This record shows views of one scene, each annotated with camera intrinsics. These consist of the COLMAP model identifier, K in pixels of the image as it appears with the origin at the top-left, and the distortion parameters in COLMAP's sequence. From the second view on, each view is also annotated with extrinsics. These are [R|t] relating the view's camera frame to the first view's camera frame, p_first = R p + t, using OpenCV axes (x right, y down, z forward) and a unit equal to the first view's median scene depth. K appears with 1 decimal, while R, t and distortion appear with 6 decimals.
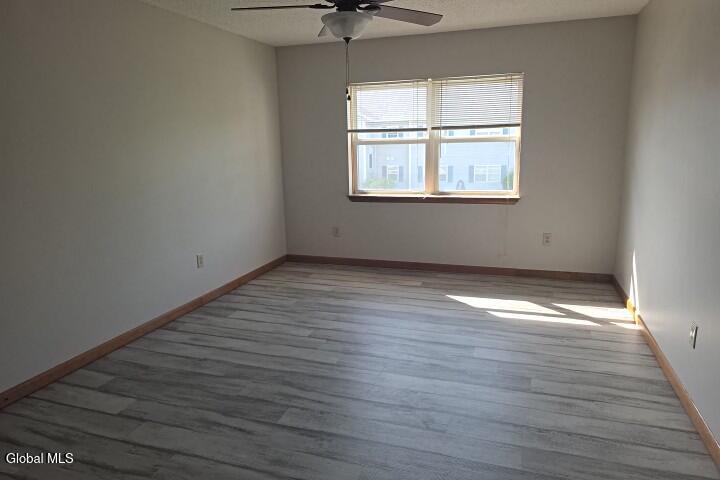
lens RADIAL K [[487.9, 0, 361.9], [0, 487.9, 239.9], [0, 0, 1]] dist [0.059735, -0.043481]
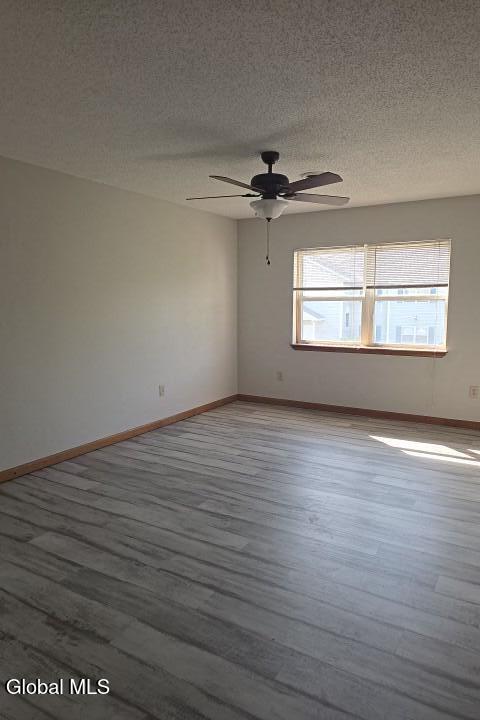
lens RADIAL K [[487.9, 0, 243.9], [0, 487.9, 360.2], [0, 0, 1]] dist [0.059735, -0.043481]
pose [[0.978542, 0.044844, -0.201108, 0.116186], [-0.060203, 0.995664, -0.070912, 0.041481], [0.197056, 0.081498, 0.976999, -0.165476]]
